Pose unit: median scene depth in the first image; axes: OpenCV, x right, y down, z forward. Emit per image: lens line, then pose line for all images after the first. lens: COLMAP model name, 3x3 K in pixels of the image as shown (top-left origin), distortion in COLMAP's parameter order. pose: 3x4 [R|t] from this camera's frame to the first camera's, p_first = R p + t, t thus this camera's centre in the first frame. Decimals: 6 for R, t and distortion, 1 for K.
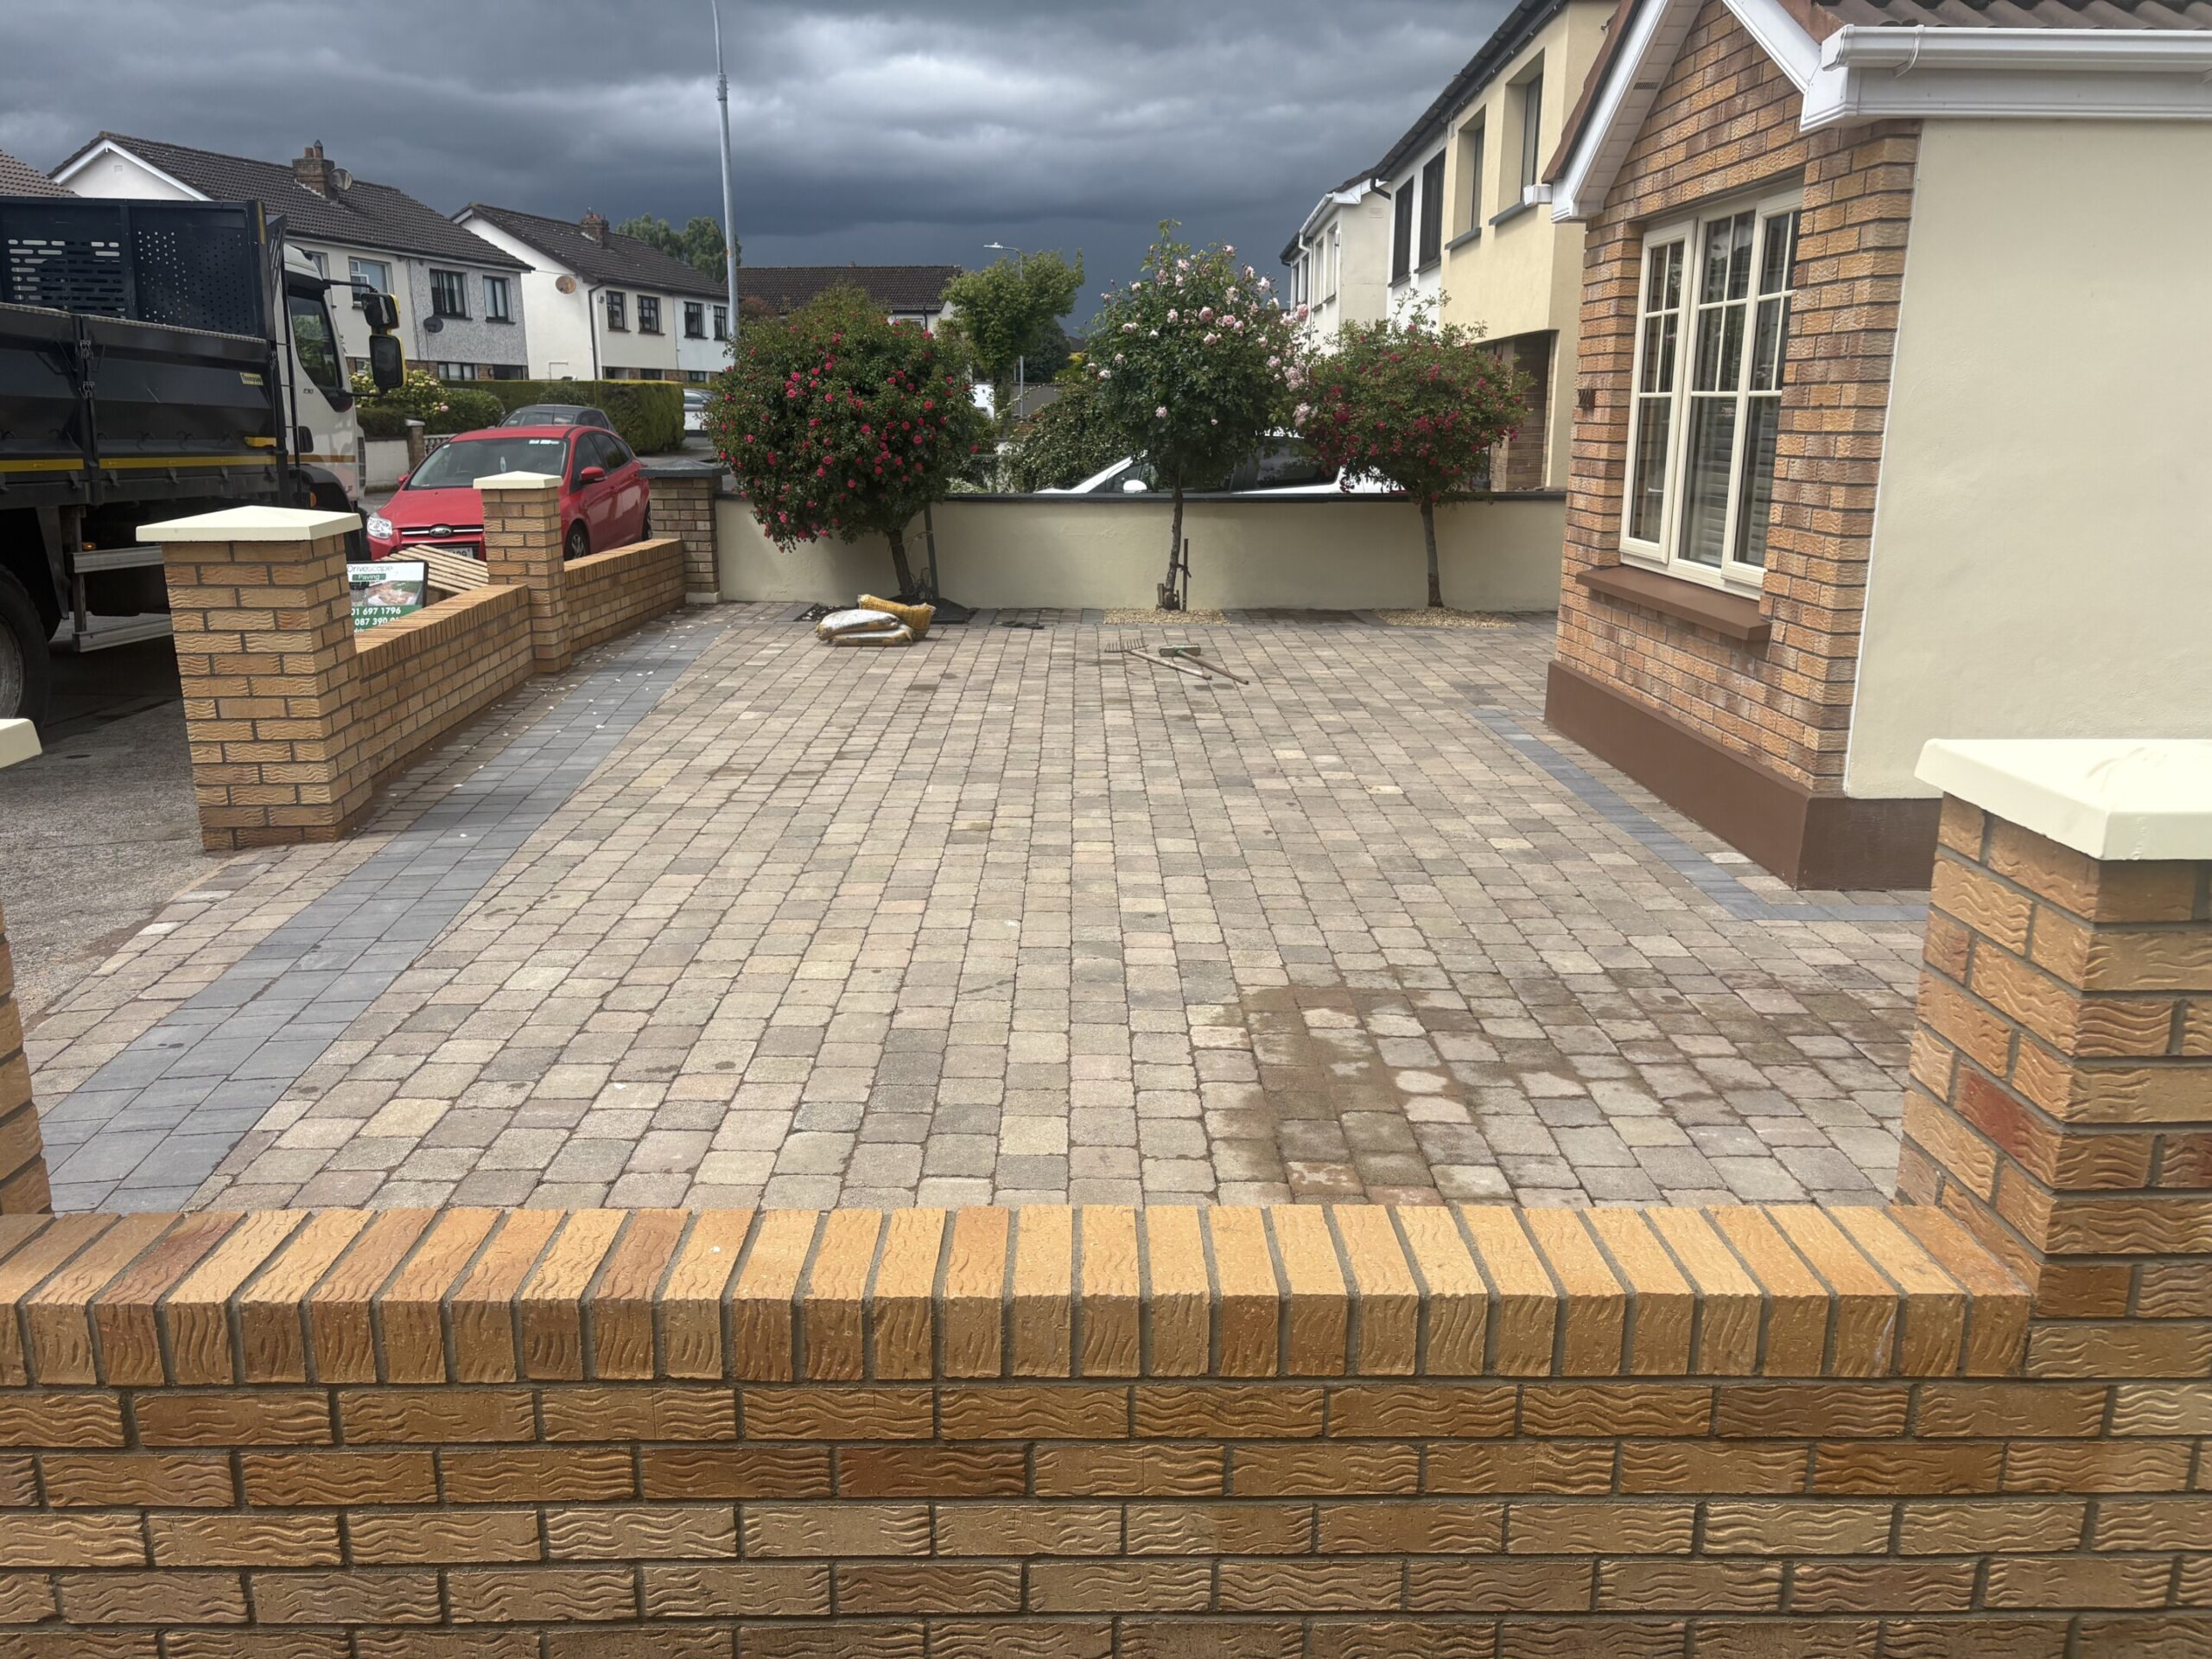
lens RADIAL K [[1670.9, 0, 1103.8], [0, 1670.9, 821.2], [0, 0, 1]] dist [0.057895, -0.062370]
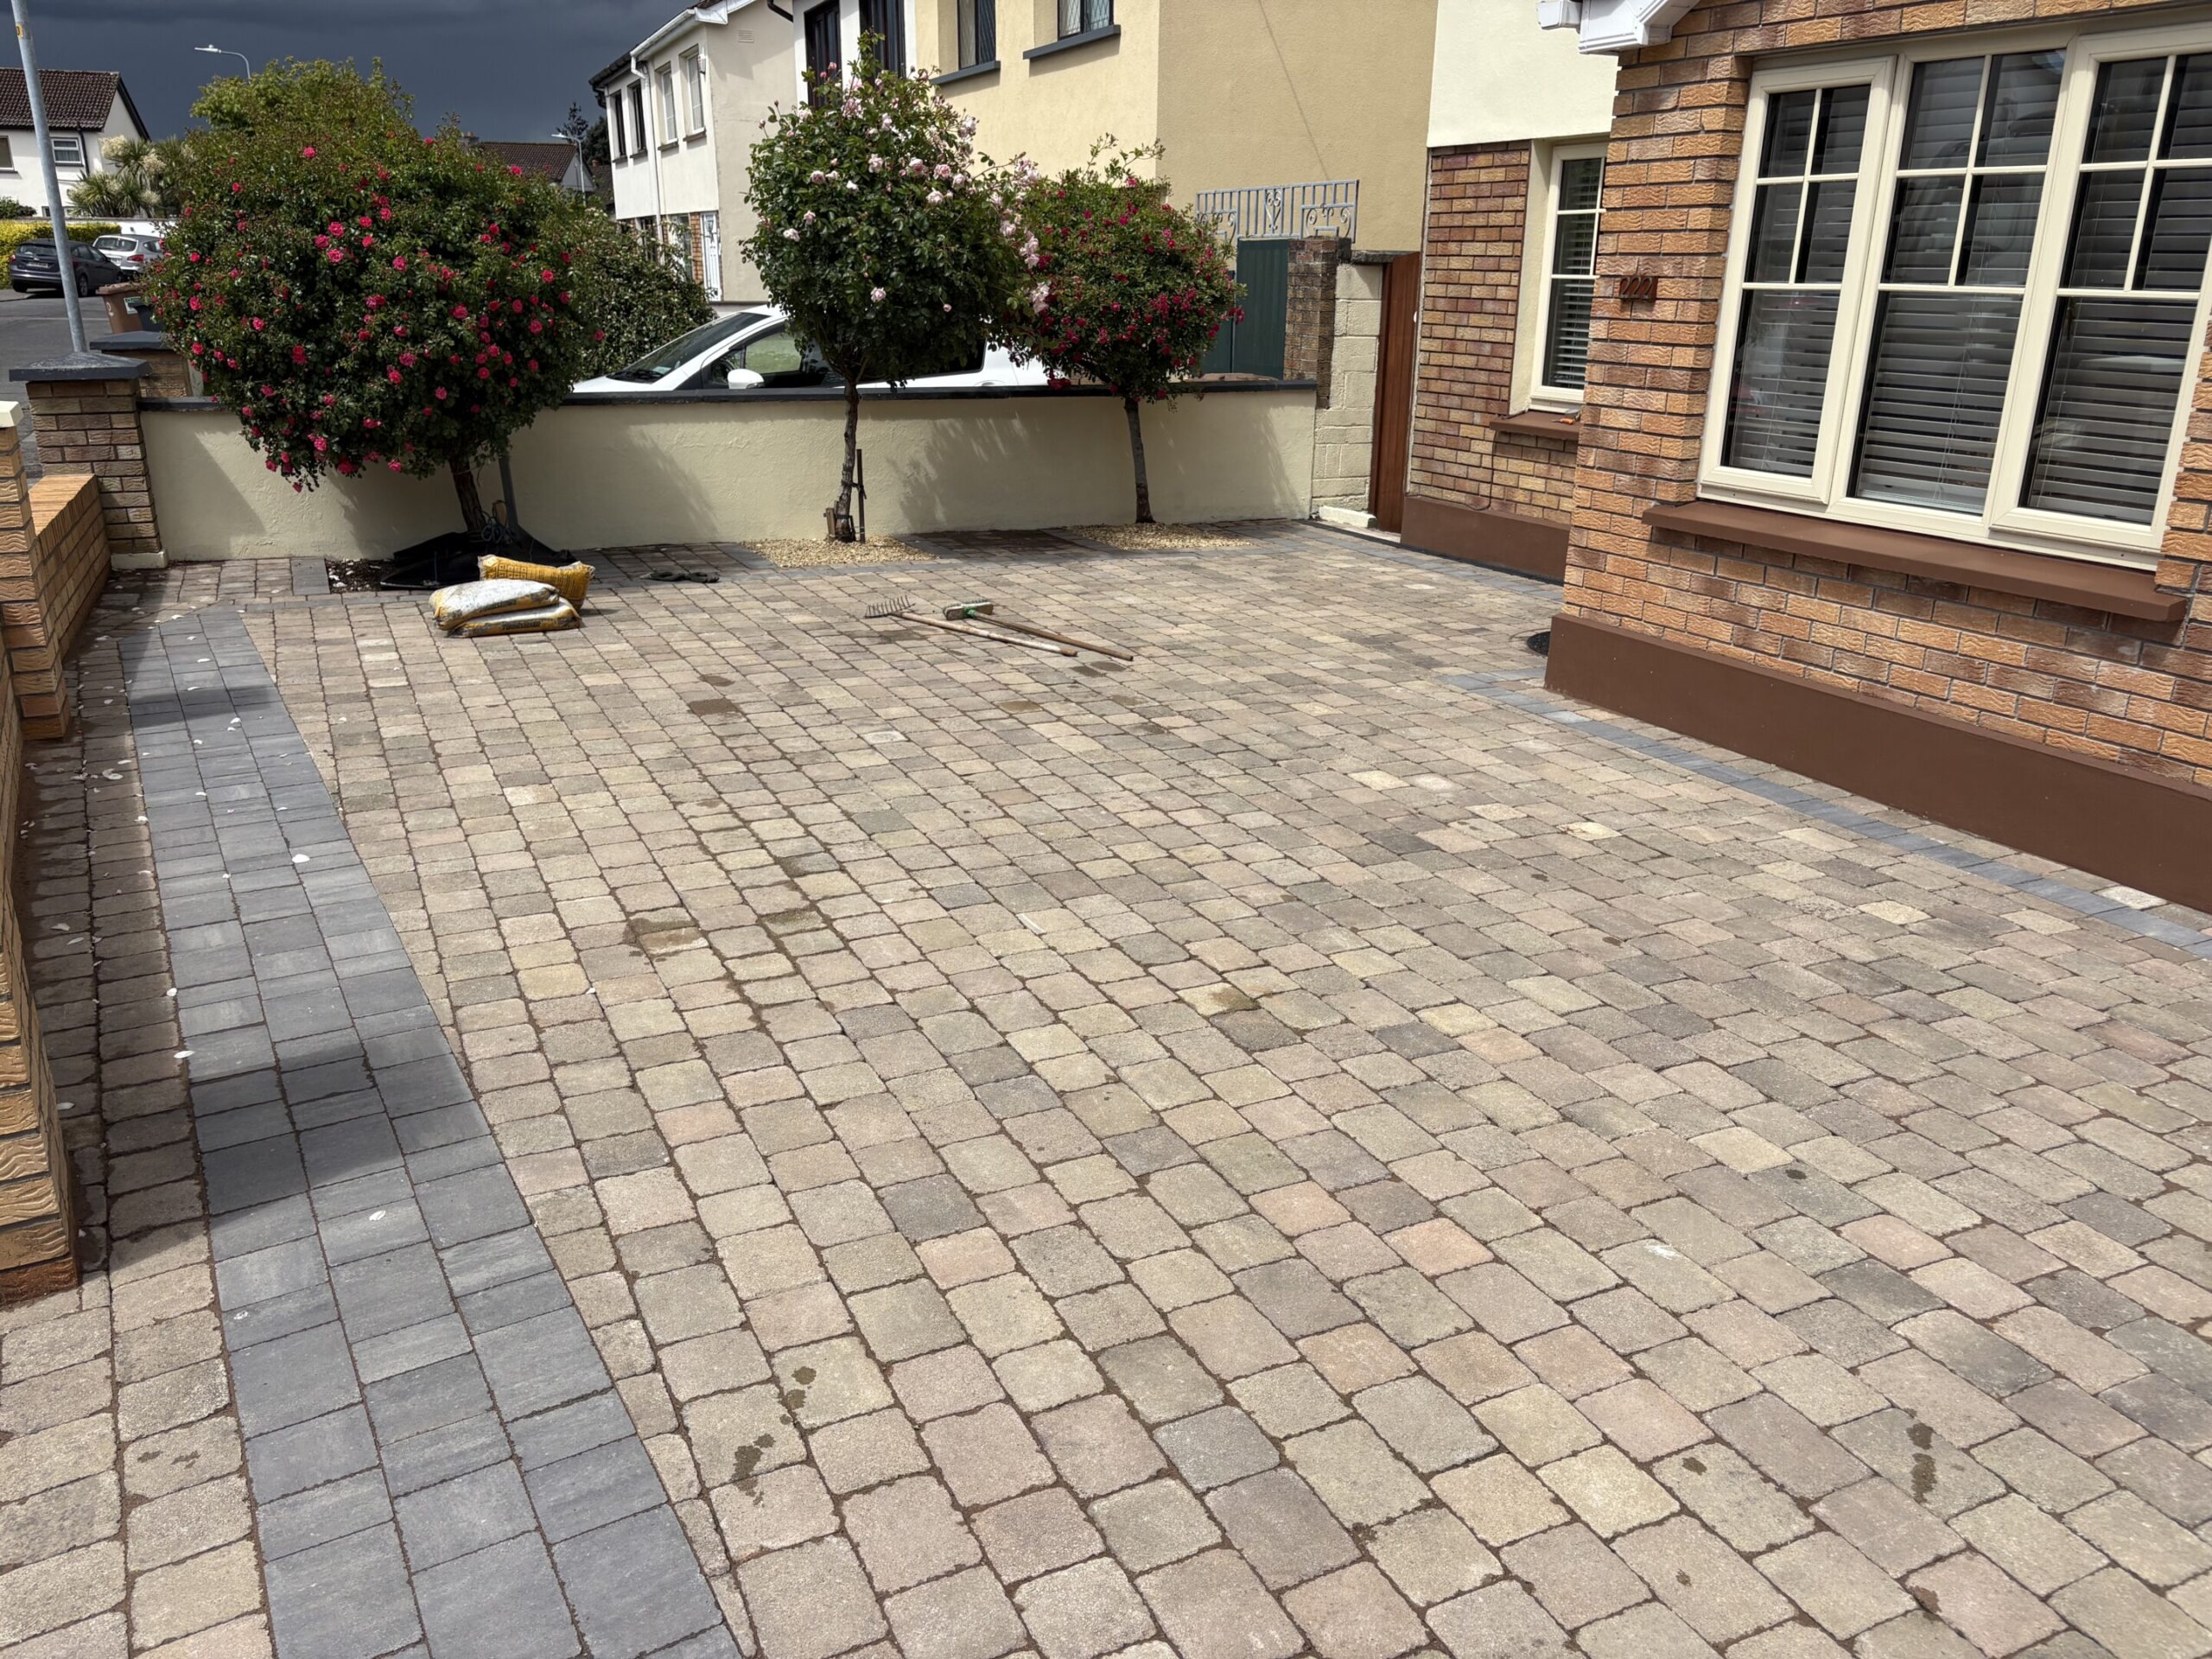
lens RADIAL K [[1670.9, 0, 1112.4], [0, 1670.9, 826.0], [0, 0, 1]] dist [0.057895, -0.062370]
pose [[0.906457, -0.125580, 0.403193, -0.404222], [0.091029, 0.990421, 0.103829, -0.147038], [-0.412370, -0.057415, 0.909206, 0.512555]]
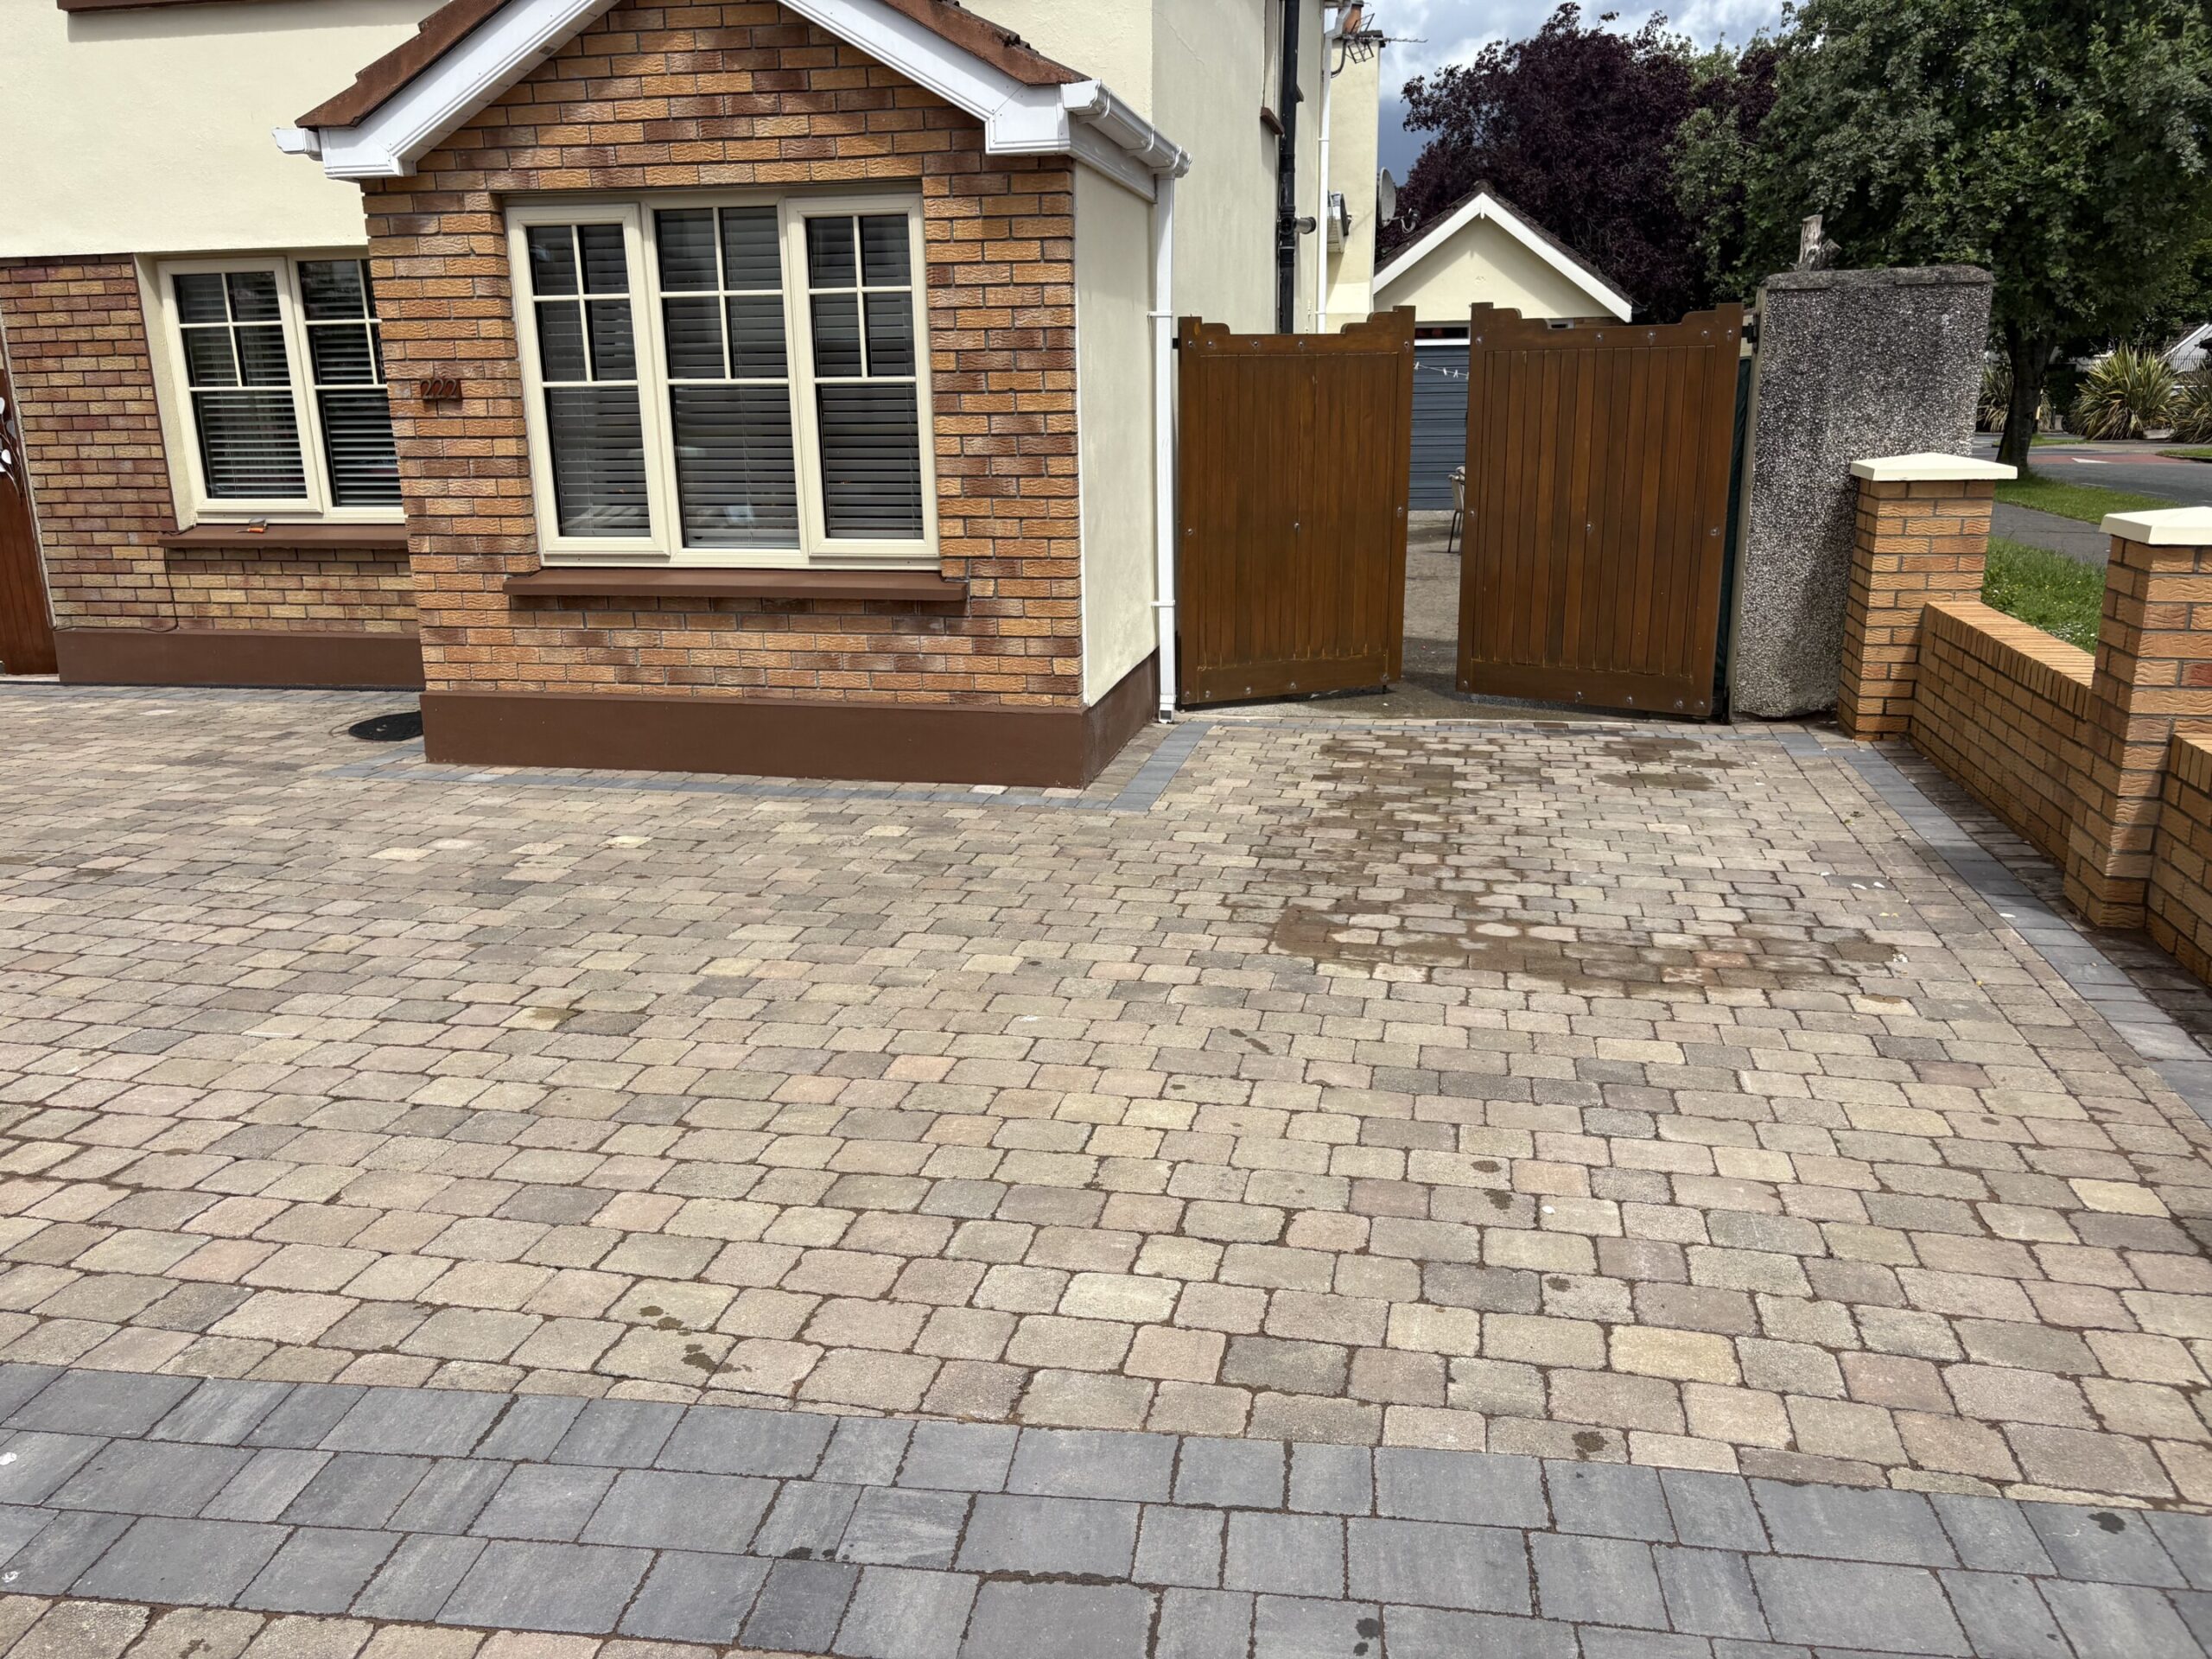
lens RADIAL K [[1670.9, 0, 1119.6], [0, 1670.9, 833.1], [0, 0, 1]] dist [0.057895, -0.062370]
pose [[0.223989, -0.256514, 0.940228, -0.732744], [0.250377, 0.947507, 0.198853, -0.164445], [-0.941881, 0.190870, 0.276456, 0.651175]]
